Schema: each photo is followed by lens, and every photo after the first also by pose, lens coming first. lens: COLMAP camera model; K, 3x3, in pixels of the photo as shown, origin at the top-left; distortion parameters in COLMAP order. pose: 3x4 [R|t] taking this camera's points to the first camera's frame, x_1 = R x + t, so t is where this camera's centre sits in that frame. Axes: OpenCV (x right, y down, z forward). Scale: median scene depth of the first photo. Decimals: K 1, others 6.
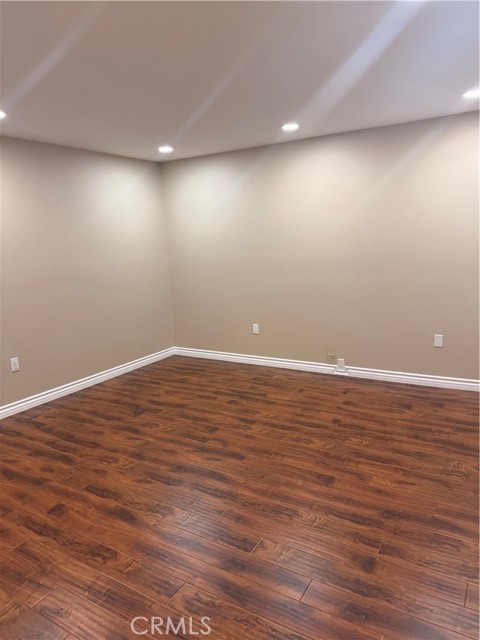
lens RADIAL K [[454.1, 0, 240.0], [0, 454.1, 320.0], [0, 0, 1]] dist [0.087749, -0.106828]
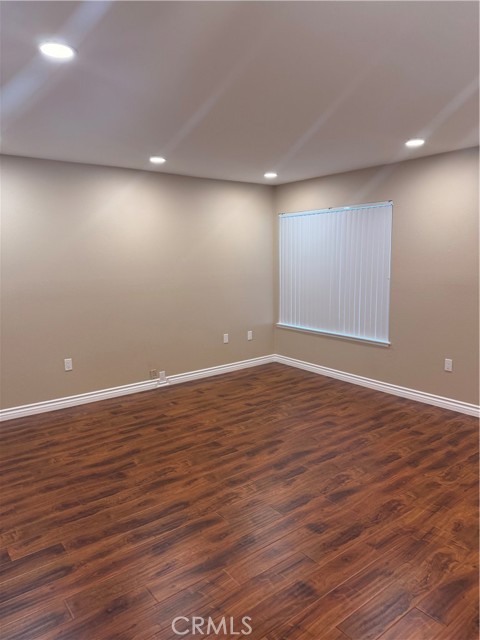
lens RADIAL K [[454.1, 0, 240.0], [0, 454.1, 320.0], [0, 0, 1]] dist [0.087749, -0.106828]
pose [[0.356757, -0.096452, 0.929205, -0.938718], [0.171508, 0.984512, 0.036345, -0.059768], [-0.918319, 0.146399, 0.367774, 0.518434]]
